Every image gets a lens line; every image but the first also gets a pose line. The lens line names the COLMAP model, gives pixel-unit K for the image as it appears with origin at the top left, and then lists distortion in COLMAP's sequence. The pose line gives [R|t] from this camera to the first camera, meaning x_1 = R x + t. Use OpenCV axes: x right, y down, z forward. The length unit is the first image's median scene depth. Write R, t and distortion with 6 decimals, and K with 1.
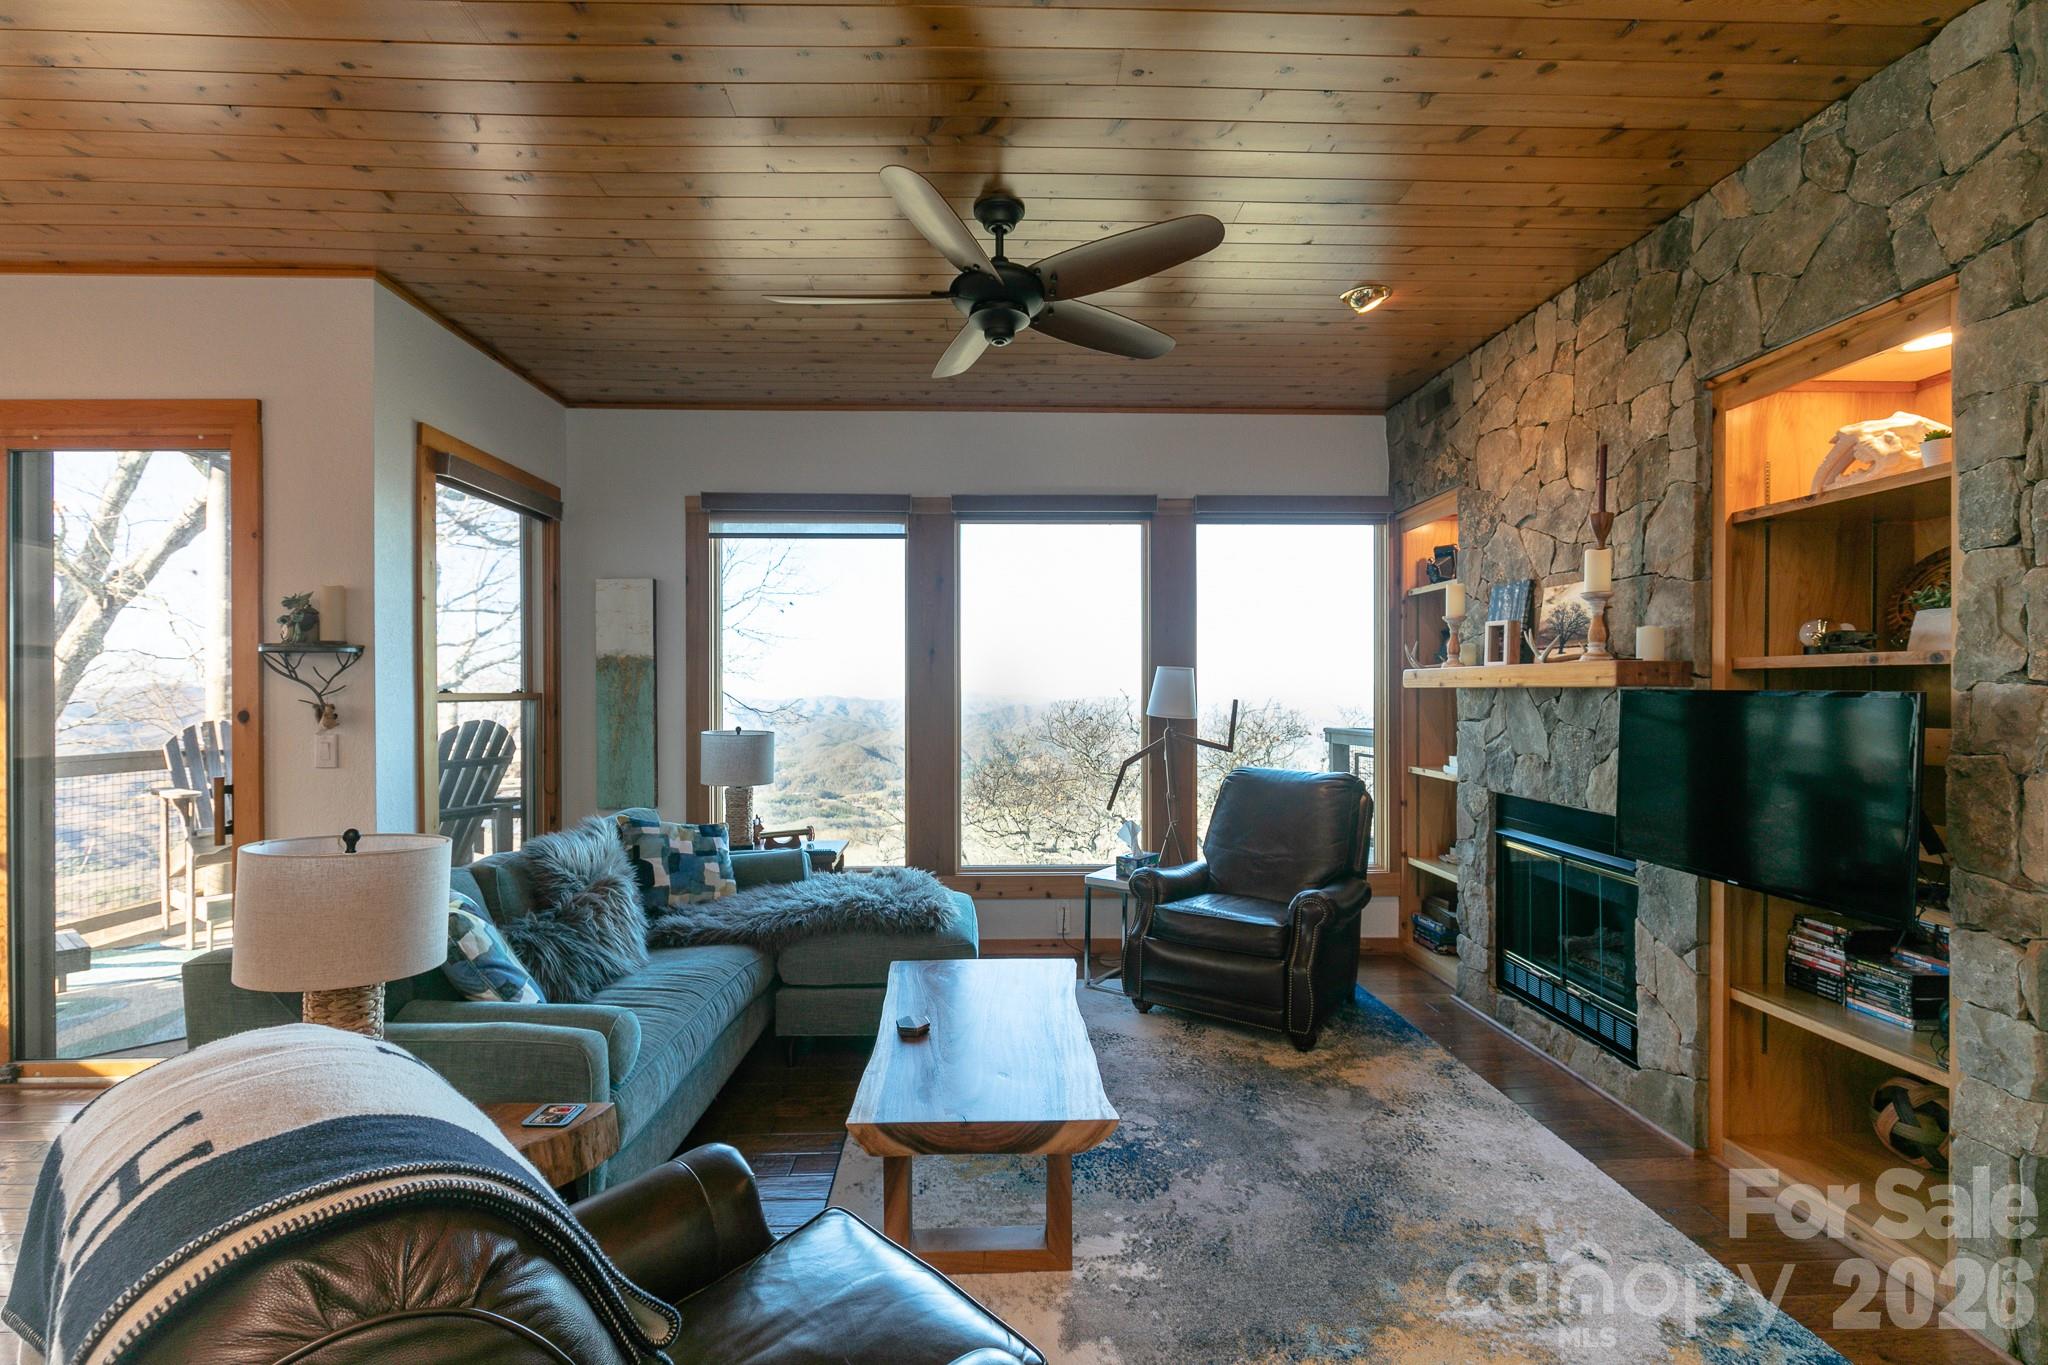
lens RADIAL K [[924.3, 0, 992.1], [0, 924.3, 682.6], [0, 0, 1]] dist [0.002109, -0.001605]
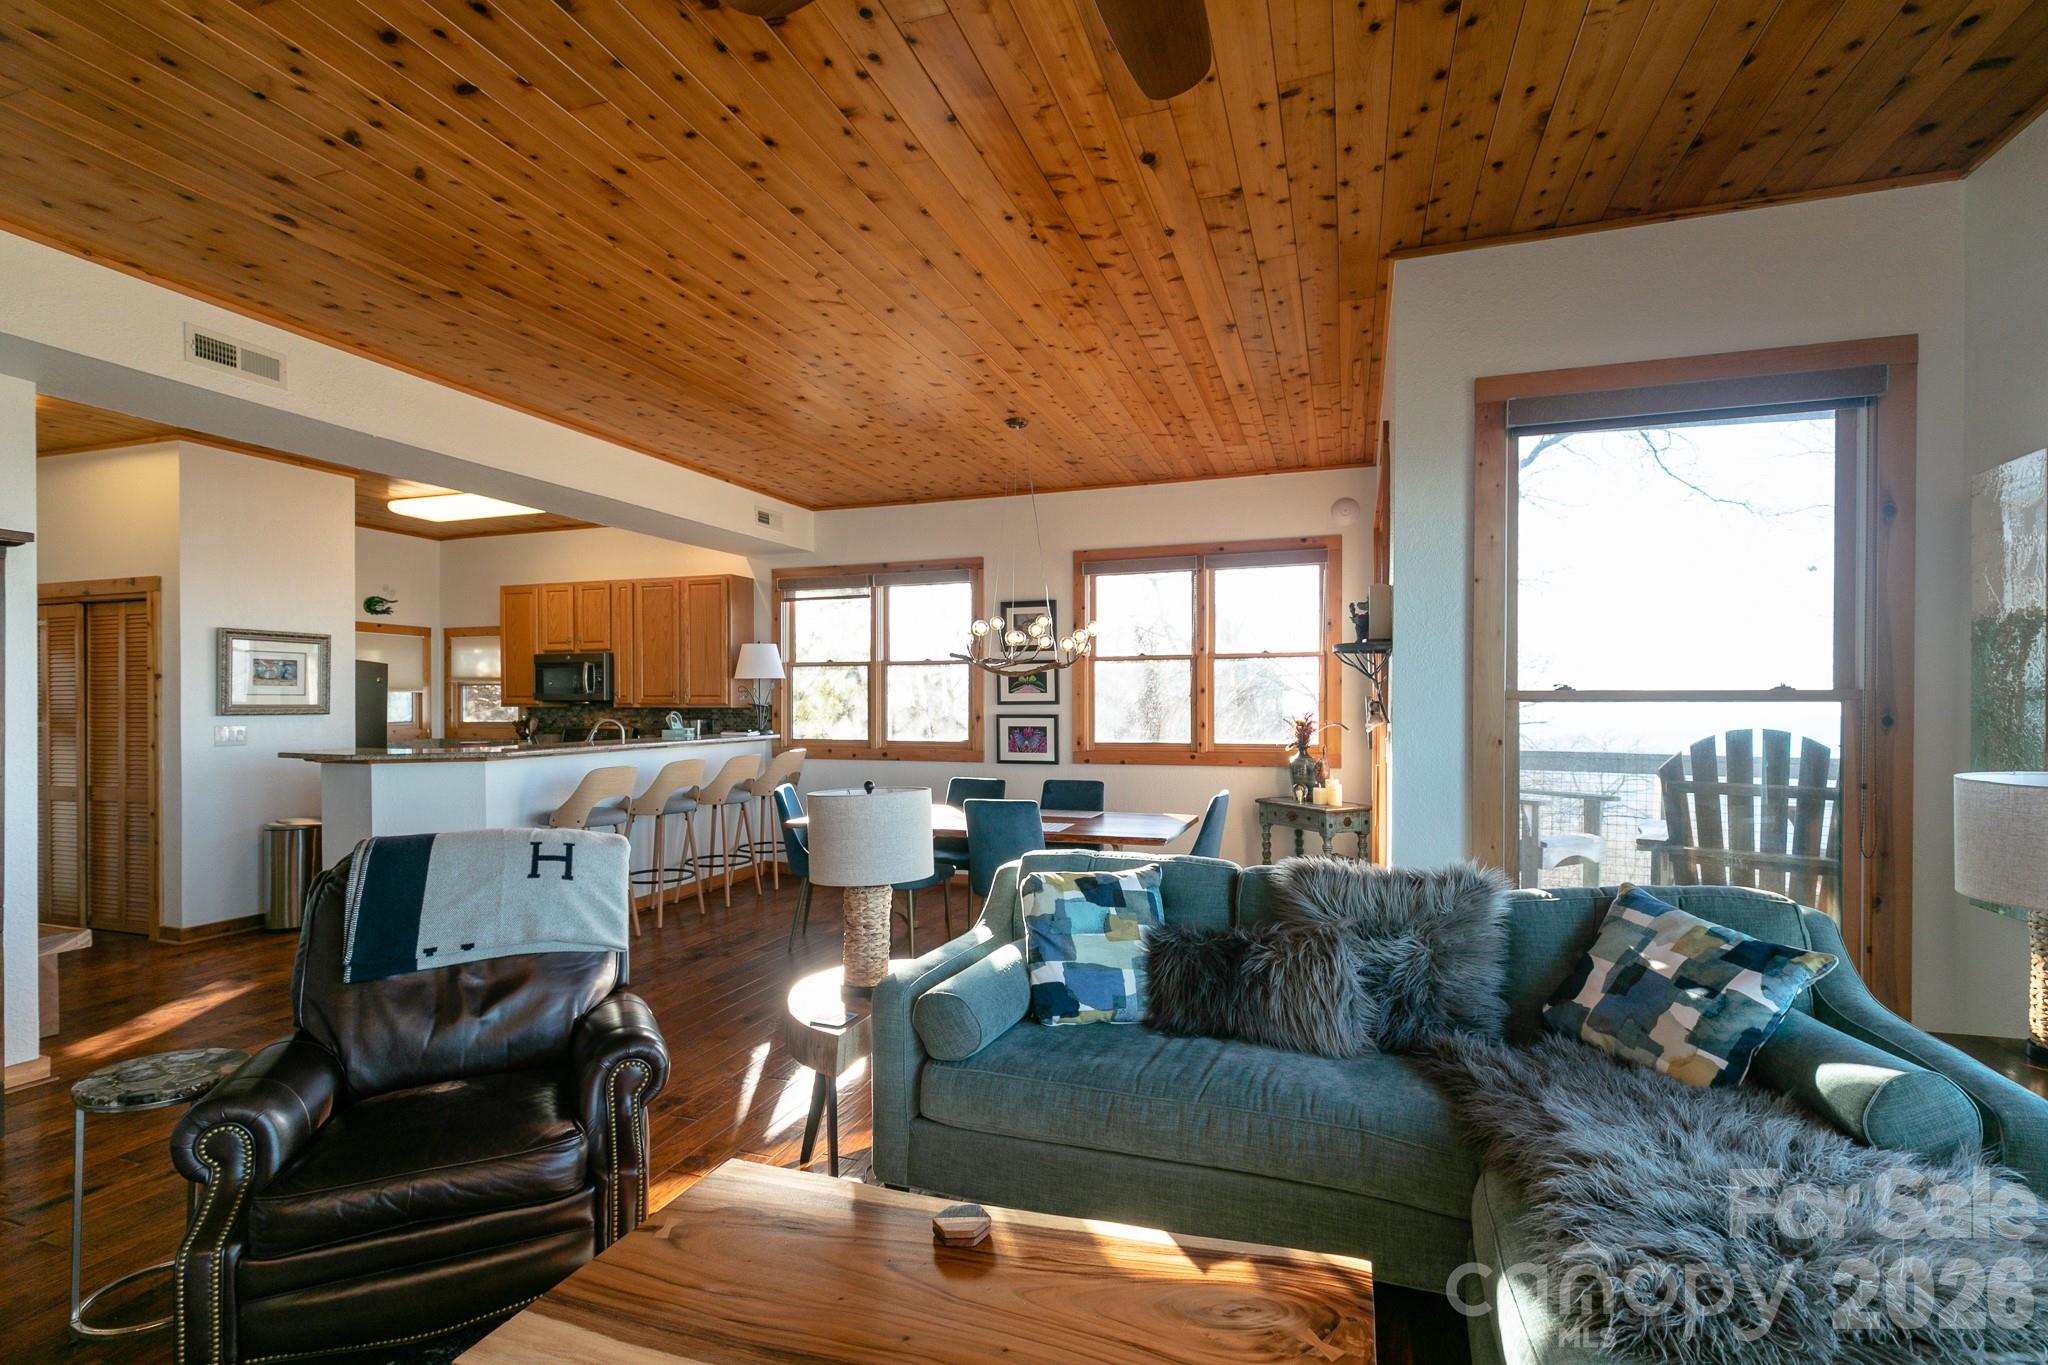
lens RADIAL K [[924.3, 0, 1013.6], [0, 924.3, 710.6], [0, 0, 1]] dist [0.002109, -0.001605]
pose [[-0.313664, 0.013721, -0.949435, 0.334124], [0.010747, 0.999883, 0.010900, 0.016319], [0.949473, -0.006785, -0.313775, 0.839524]]
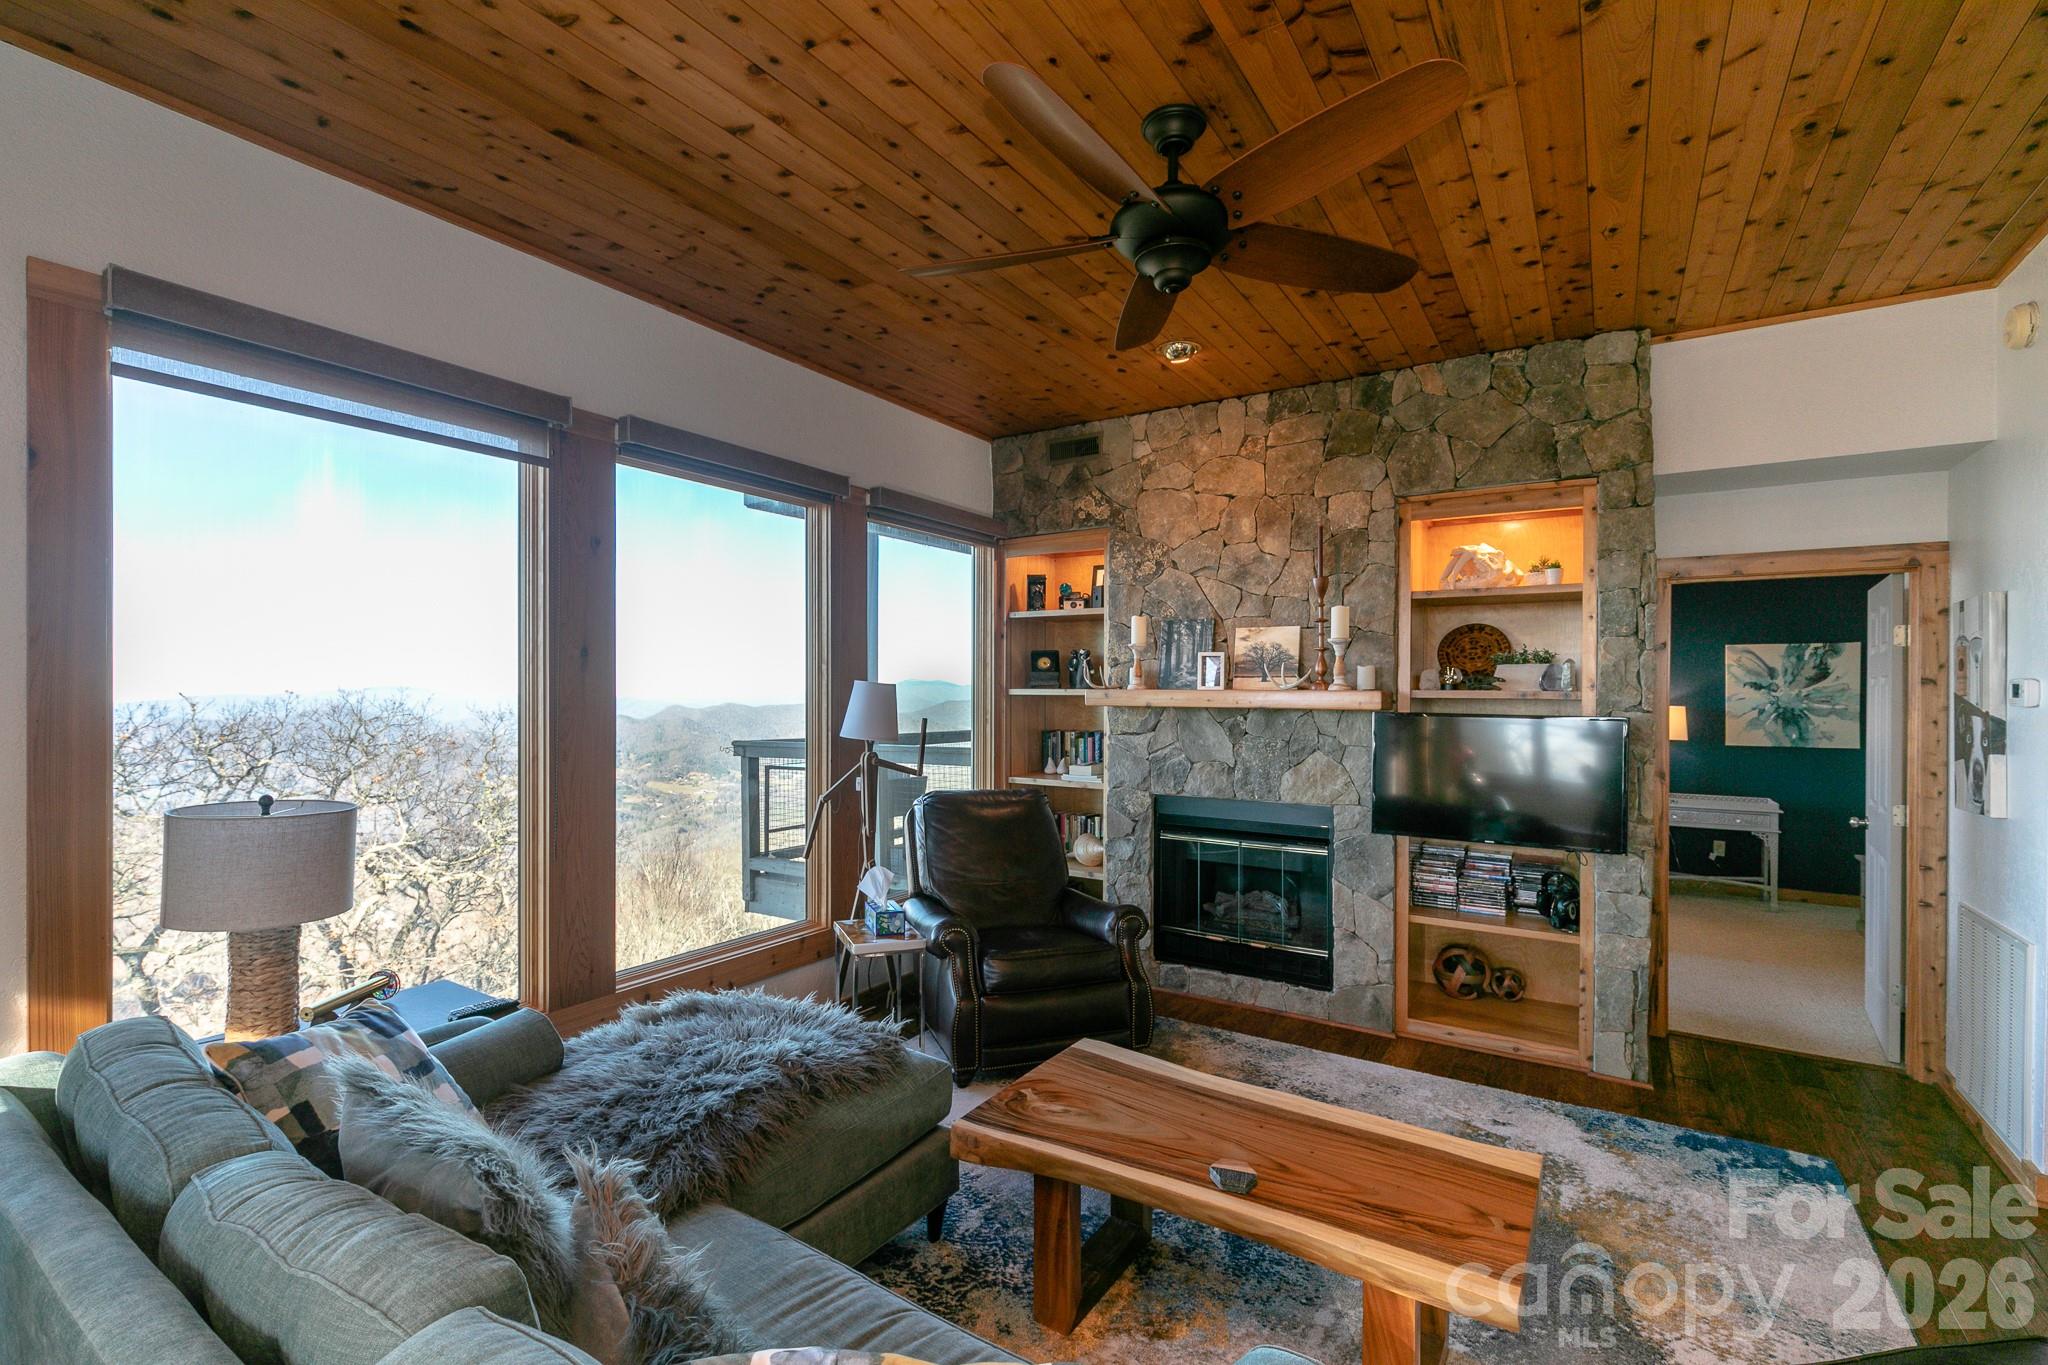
lens RADIAL K [[924.3, 0, 1053.2], [0, 924.3, 691.0], [0, 0, 1]] dist [0.002109, -0.001605]
pose [[0.556280, 0.007415, 0.830962, -0.580412], [-0.013416, 0.999910, 0.000059, -0.013980], [-0.830887, -0.011180, 0.556329, 0.514817]]
